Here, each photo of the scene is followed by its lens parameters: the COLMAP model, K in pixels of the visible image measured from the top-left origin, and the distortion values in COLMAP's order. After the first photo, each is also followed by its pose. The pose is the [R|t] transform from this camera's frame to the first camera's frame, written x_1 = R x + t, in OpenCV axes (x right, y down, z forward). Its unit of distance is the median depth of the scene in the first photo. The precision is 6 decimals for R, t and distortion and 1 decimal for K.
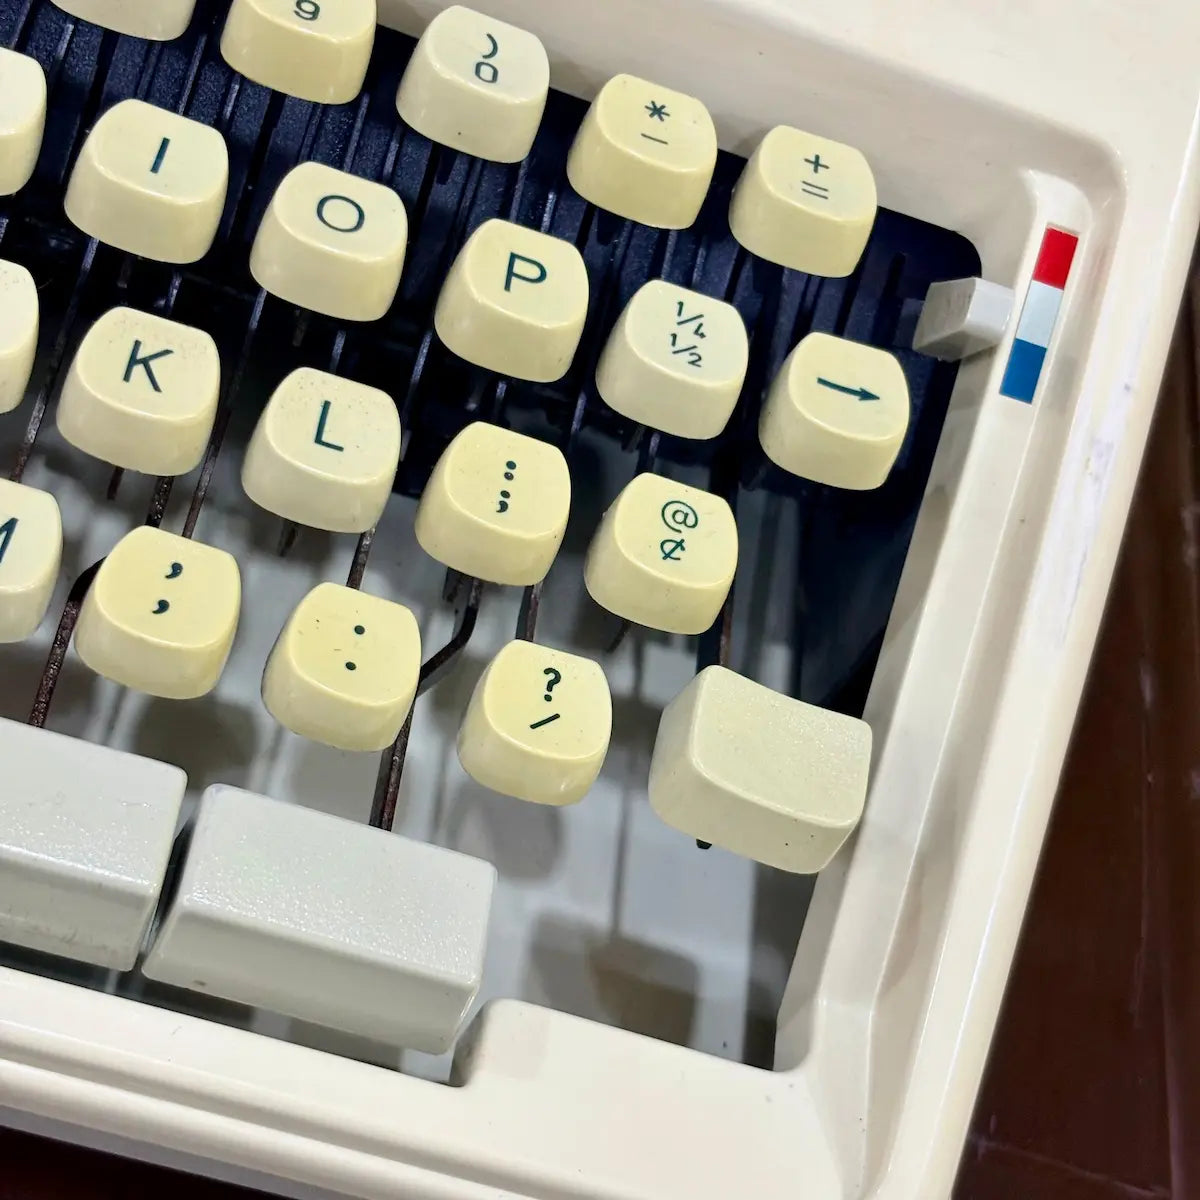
lens RADIAL K [[2596.8, 0, 595.0], [0, 2596.8, 554.3], [0, 0, 1]] dist [0.188547, 0.000000]
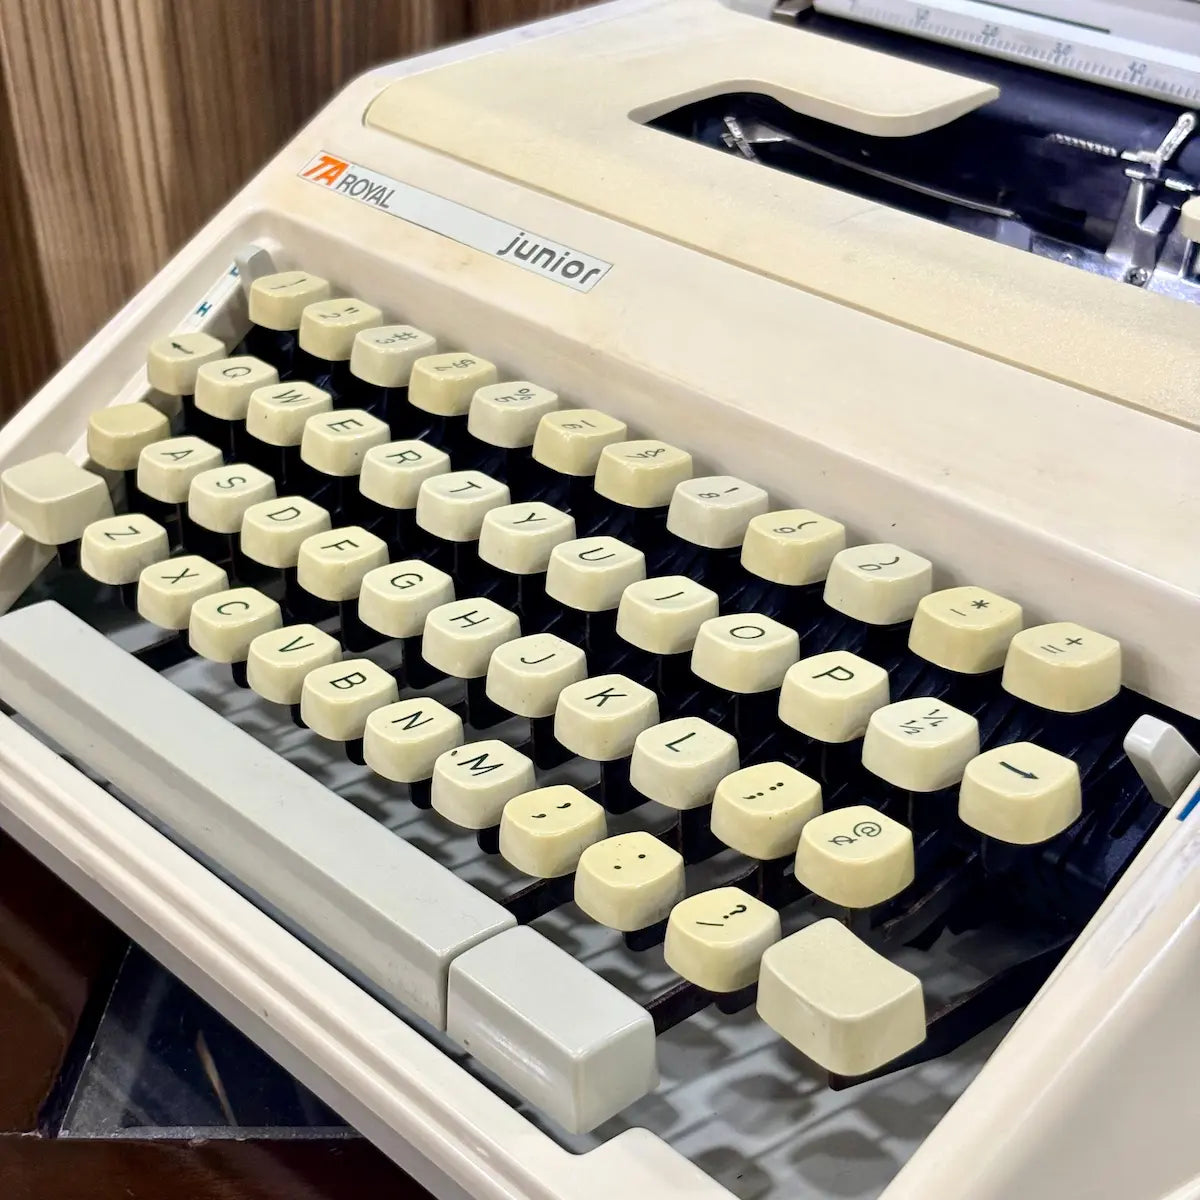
lens RADIAL K [[2459.1, 0, 599.6], [0, 2459.1, 596.7], [0, 0, 1]] dist [0.269471, 0.000000]
pose [[0.659438, -0.034675, -0.750958, 0.930555], [-0.379434, 0.847007, -0.372303, 0.424310], [0.648977, 0.530450, 0.545392, 0.119166]]
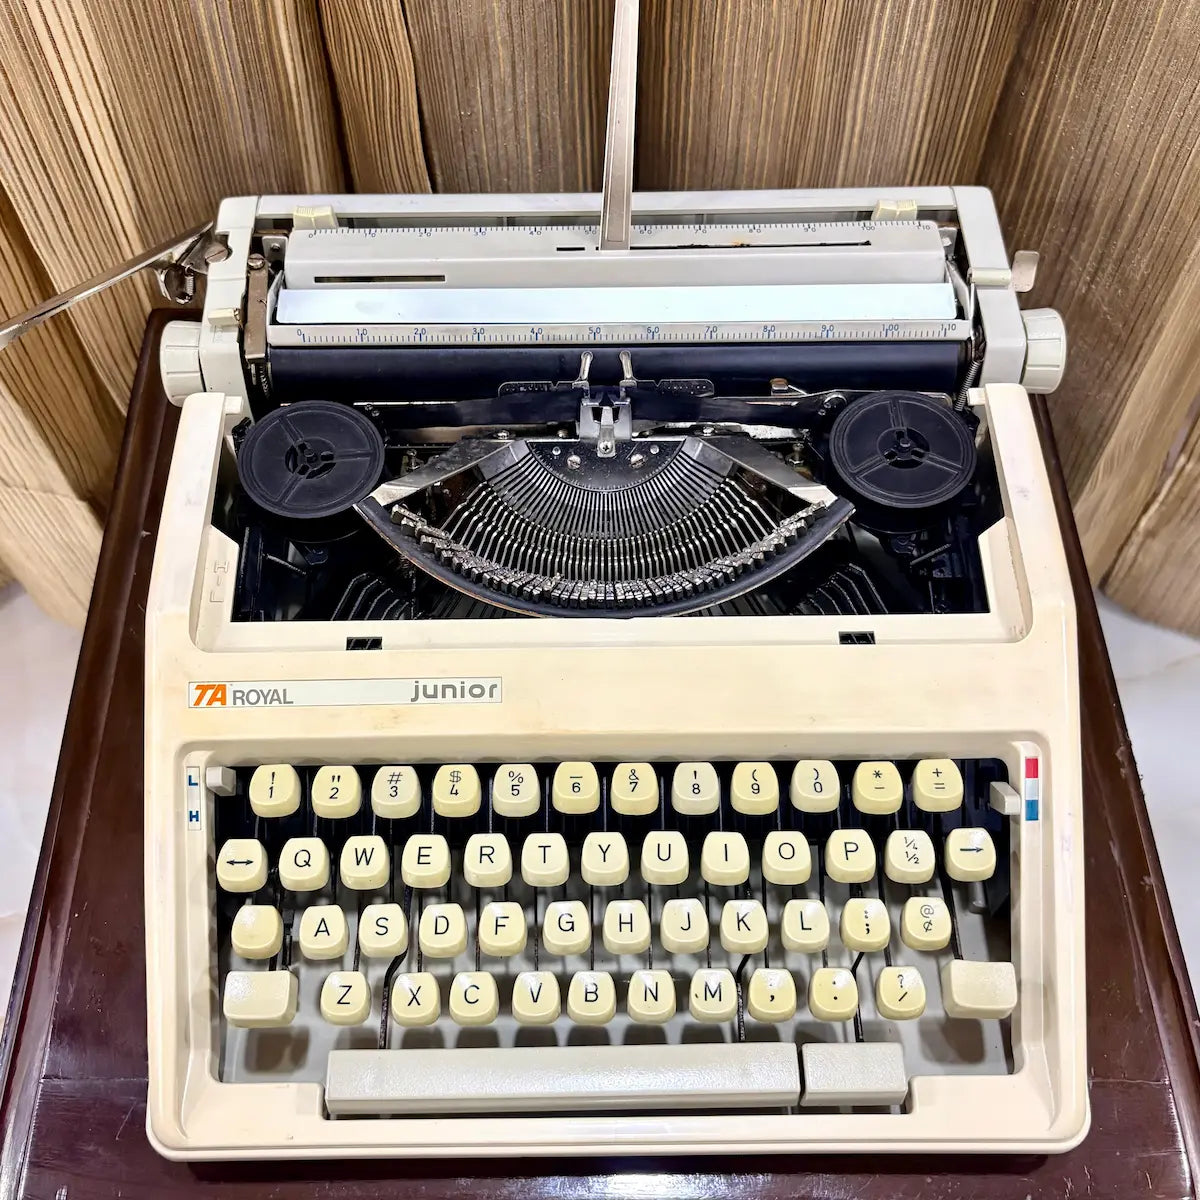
lens RADIAL K [[1333.0, 0, 592.4], [0, 1333.0, 591.3], [0, 0, 1]] dist [0.039836, 0.000000]
pose [[0.926988, -0.287611, -0.240777, 0.149770], [0.309505, 0.949138, 0.057834, -0.559610], [0.211897, -0.128133, 0.968856, -0.499668]]
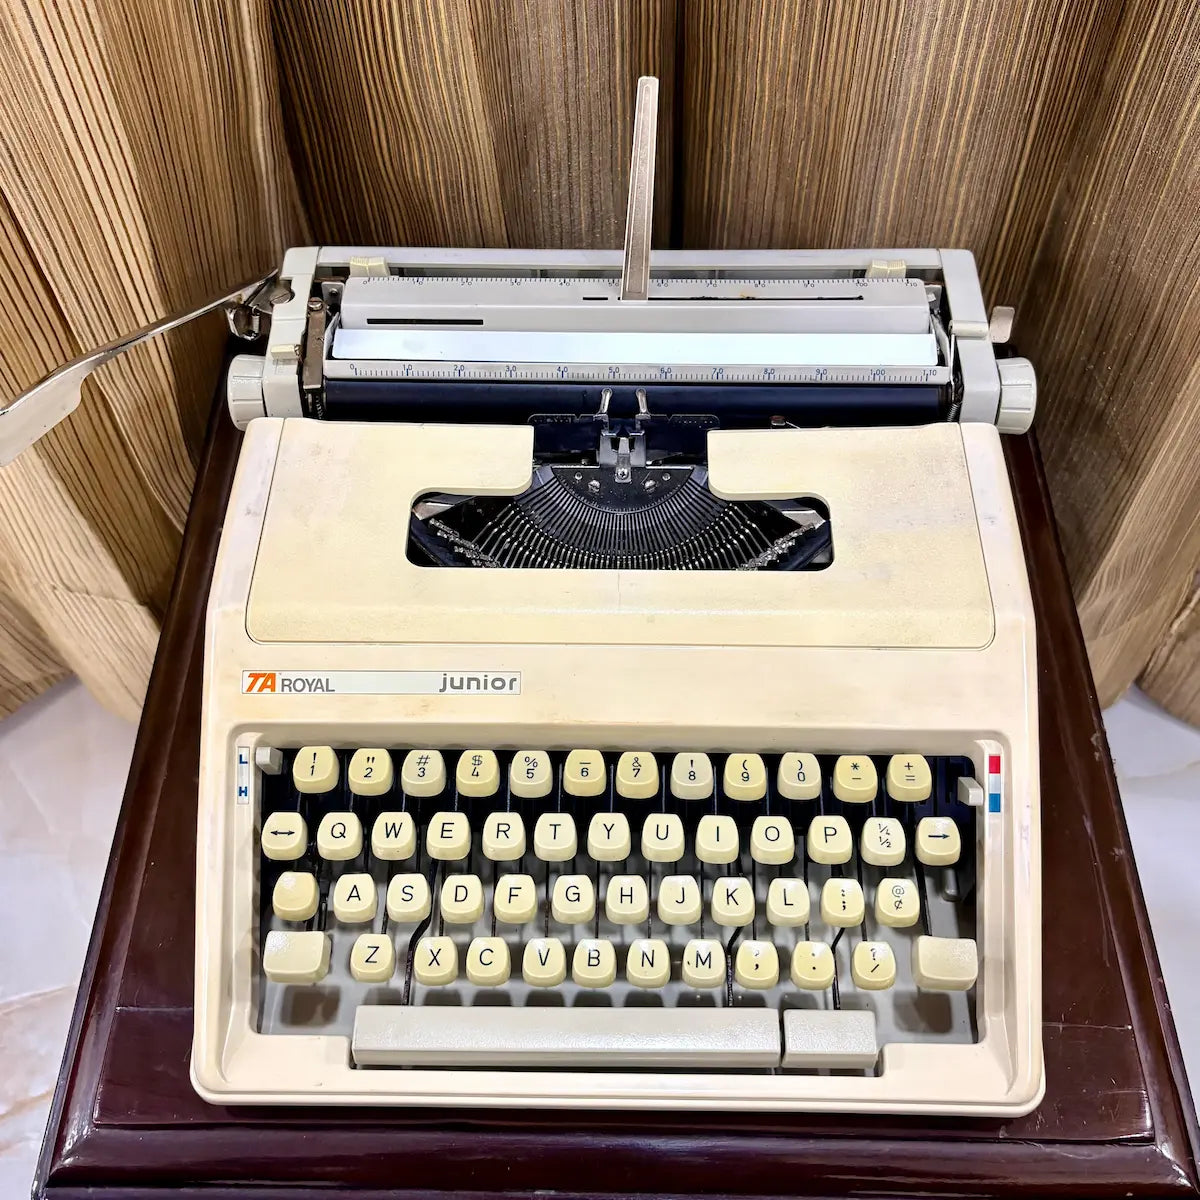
lens RADIAL K [[1281.0, 0, 619.9], [0, 1281.0, 569.2], [0, 0, 1]] dist [0.039150, 0.000000]
pose [[0.930114, -0.280514, -0.237065, 0.203060], [0.290525, 0.956837, 0.007659, -0.512421], [0.224684, -0.075997, 0.971464, -0.614861]]
